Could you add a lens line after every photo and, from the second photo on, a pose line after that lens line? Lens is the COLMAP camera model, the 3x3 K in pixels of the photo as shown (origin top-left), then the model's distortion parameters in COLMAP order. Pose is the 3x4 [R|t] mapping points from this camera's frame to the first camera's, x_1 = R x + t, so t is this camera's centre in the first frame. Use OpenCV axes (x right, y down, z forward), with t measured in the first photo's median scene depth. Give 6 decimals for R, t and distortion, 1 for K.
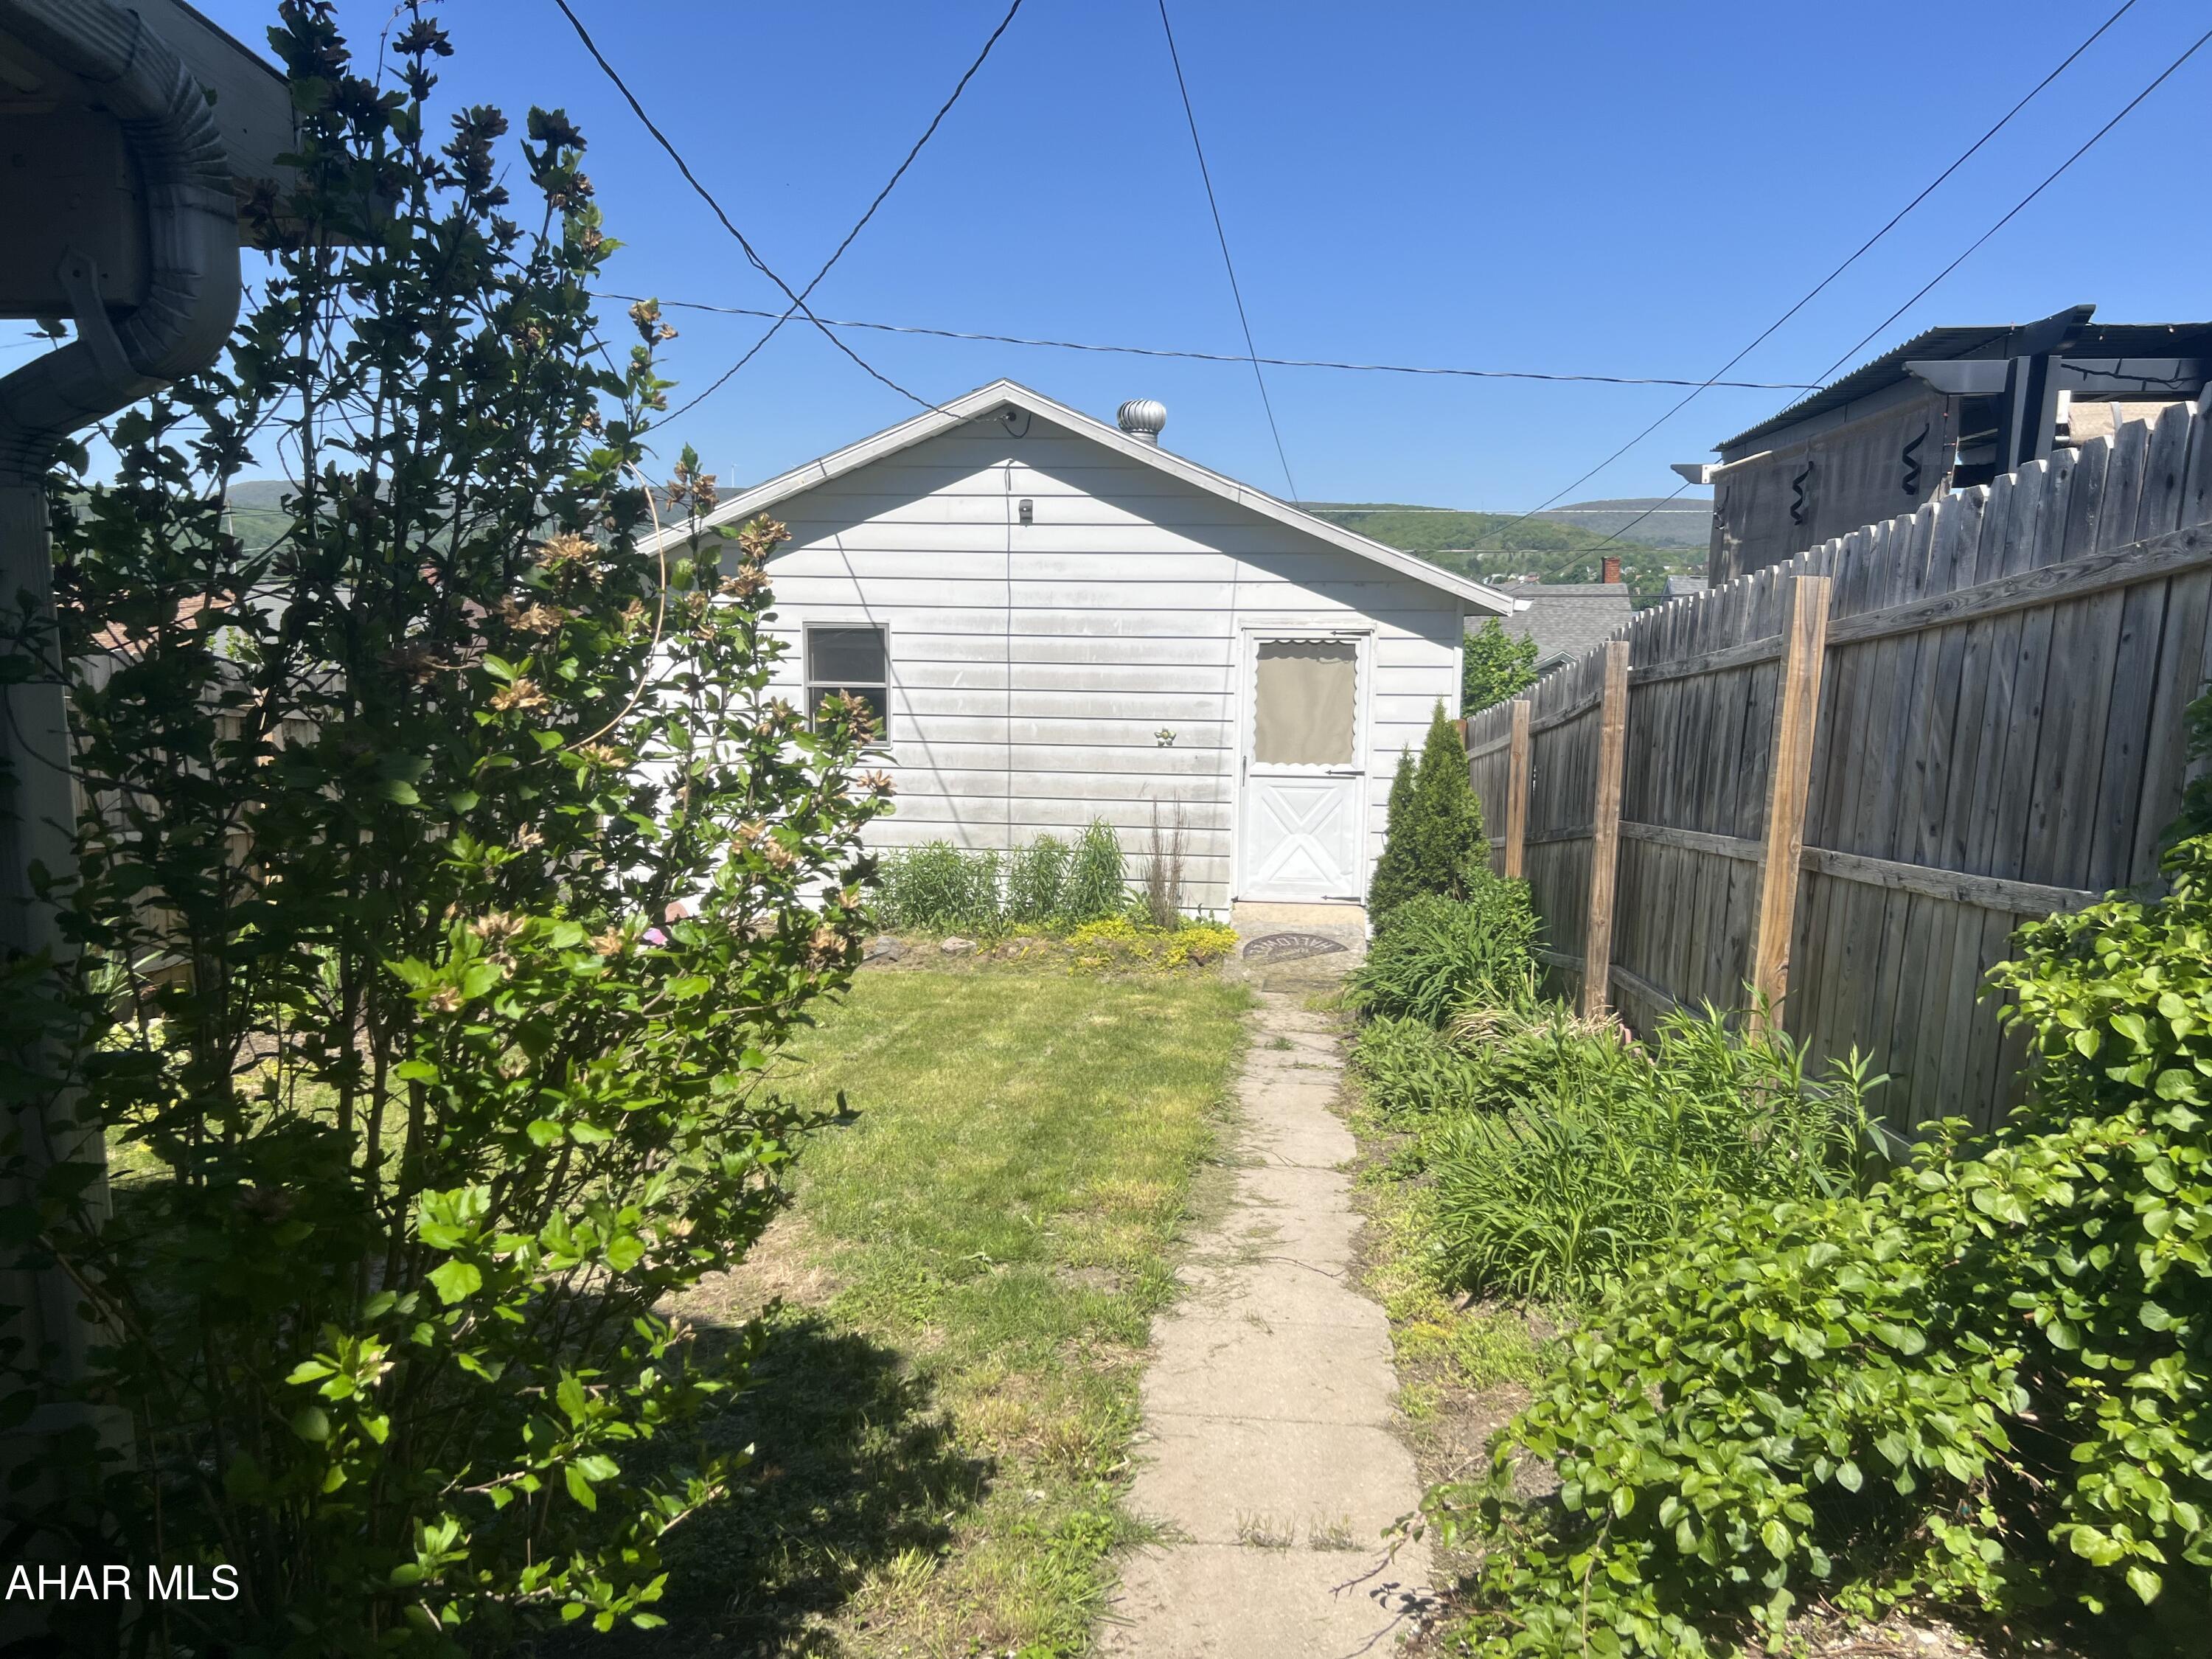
lens RADIAL K [[1678.8, 0, 1111.8], [0, 1678.8, 833.6], [0, 0, 1]] dist [0.072925, -0.062349]
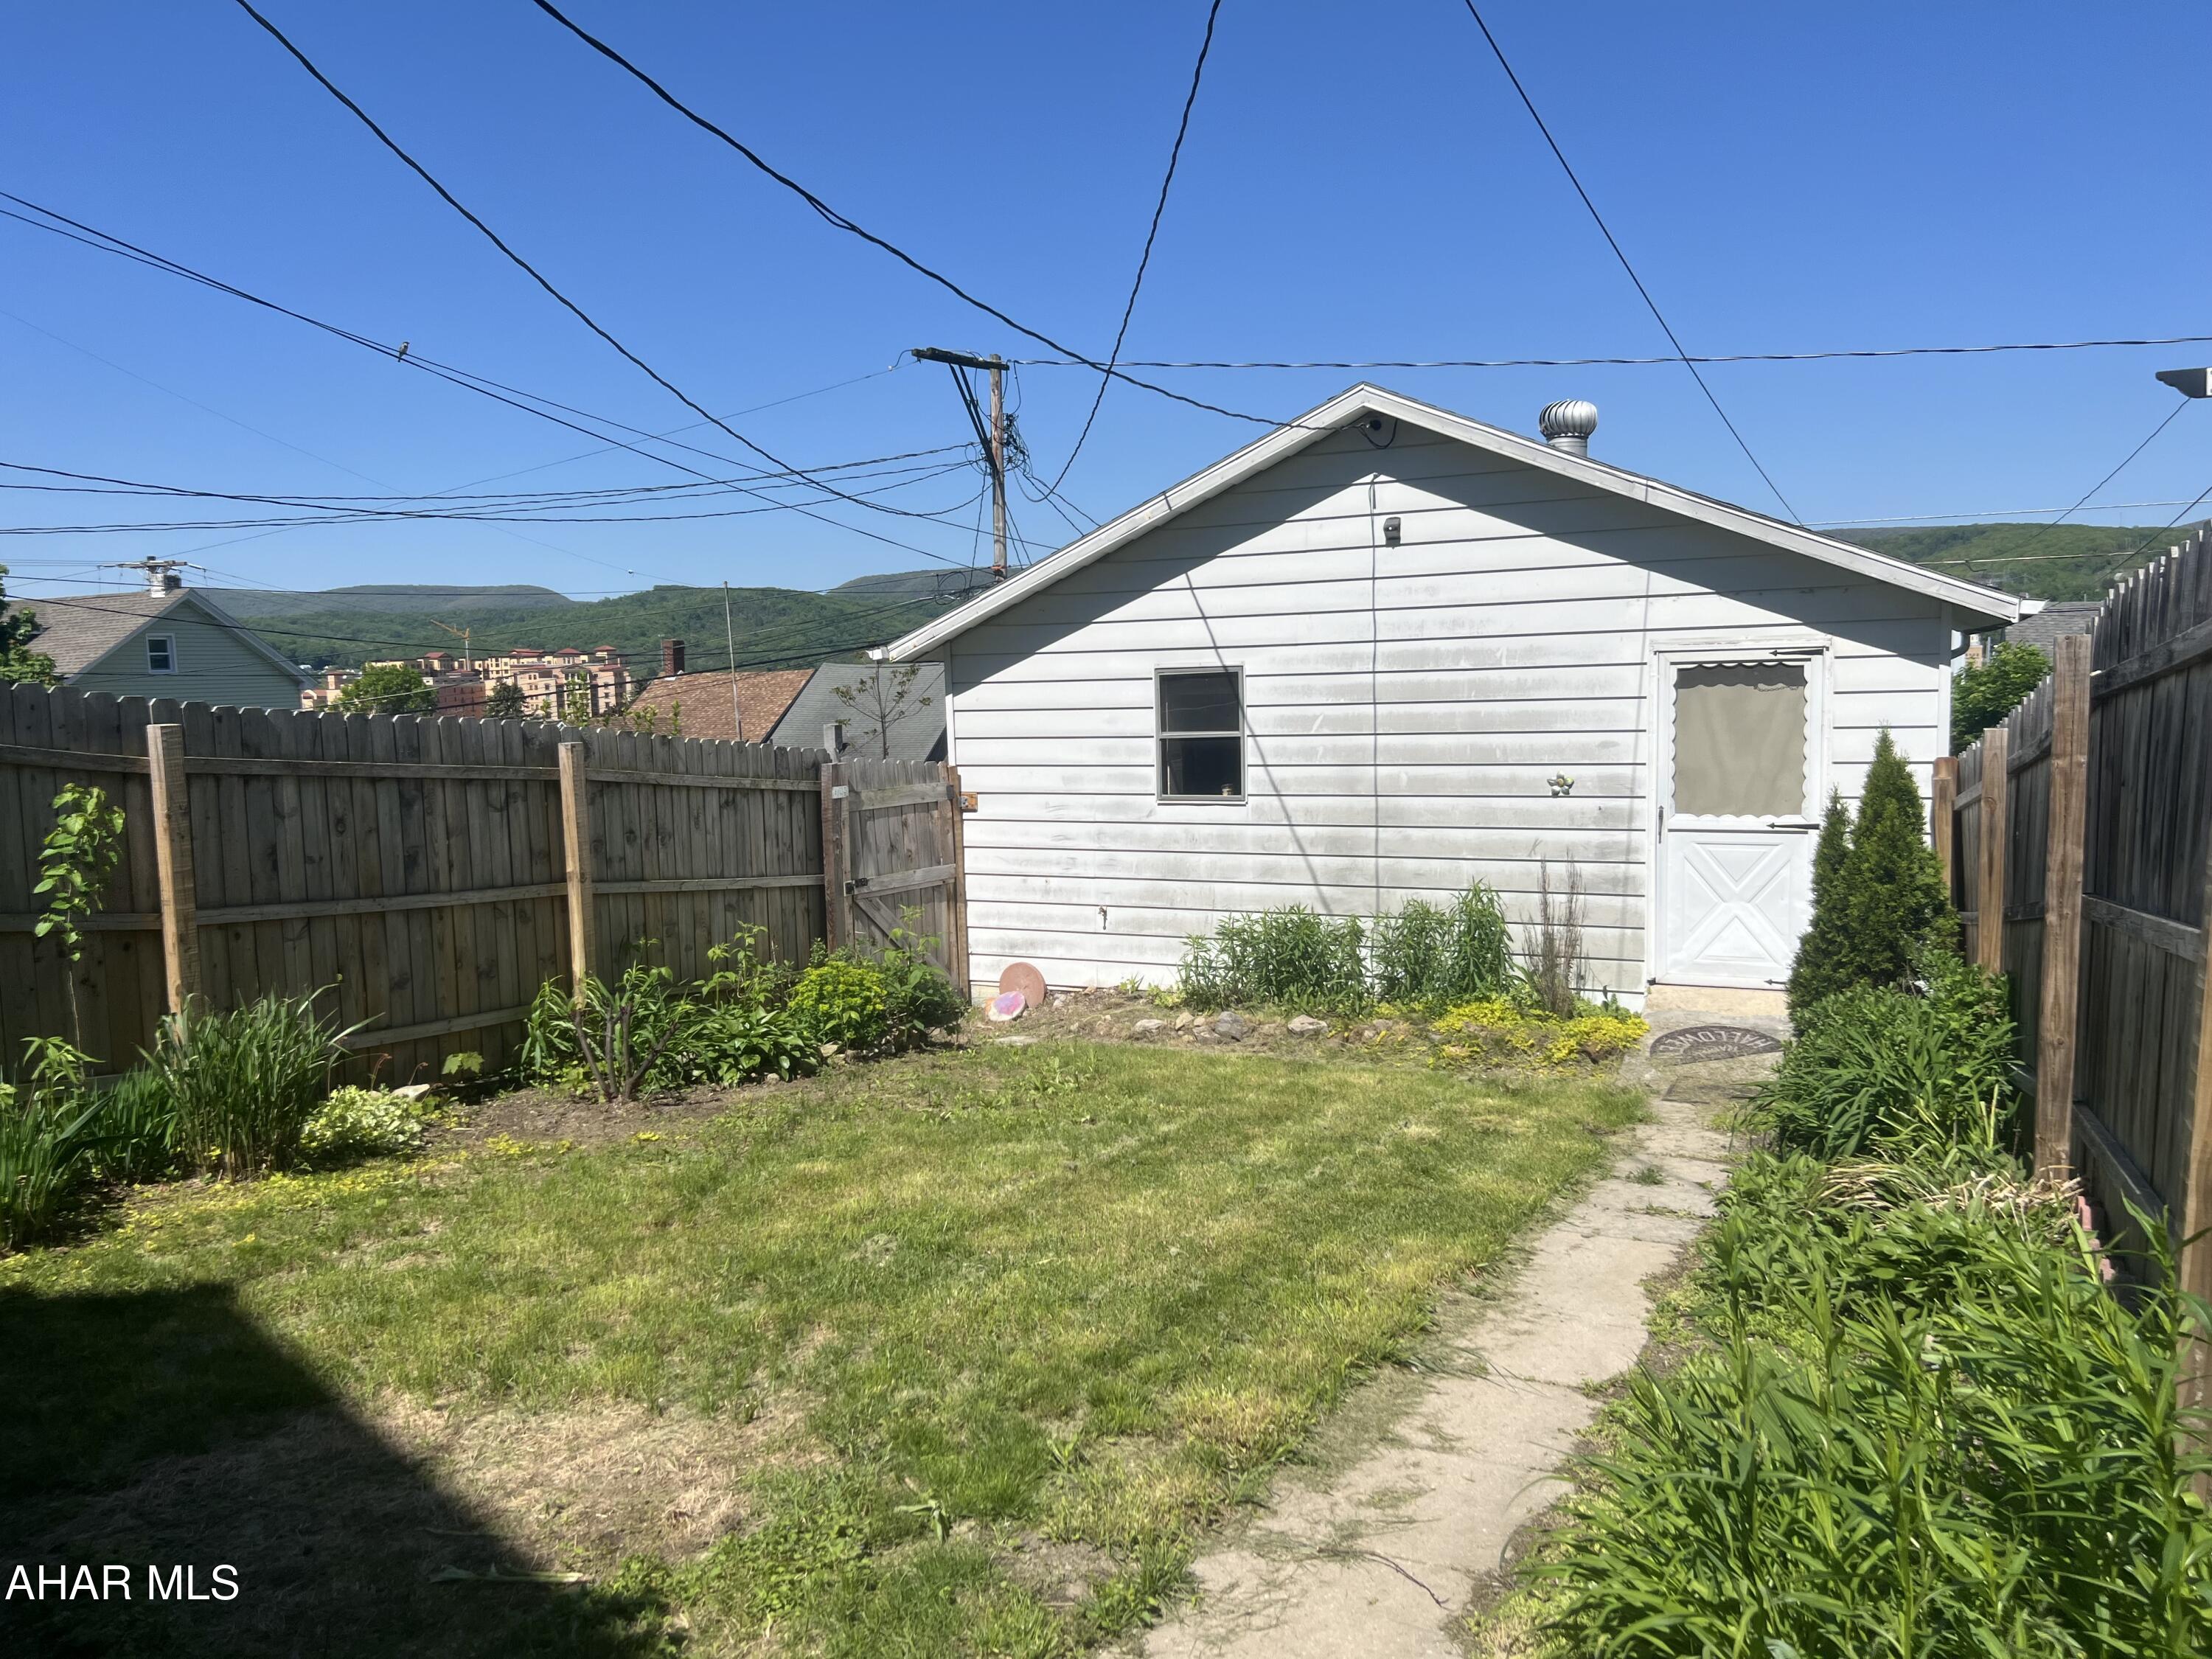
lens RADIAL K [[1678.8, 0, 1089.2], [0, 1678.8, 821.4], [0, 0, 1]] dist [0.072925, -0.062349]
pose [[0.944347, -0.010152, -0.328793, 0.088787], [-0.003020, 0.999214, -0.039524, -0.005319], [0.328936, 0.038317, 0.943574, 0.128071]]
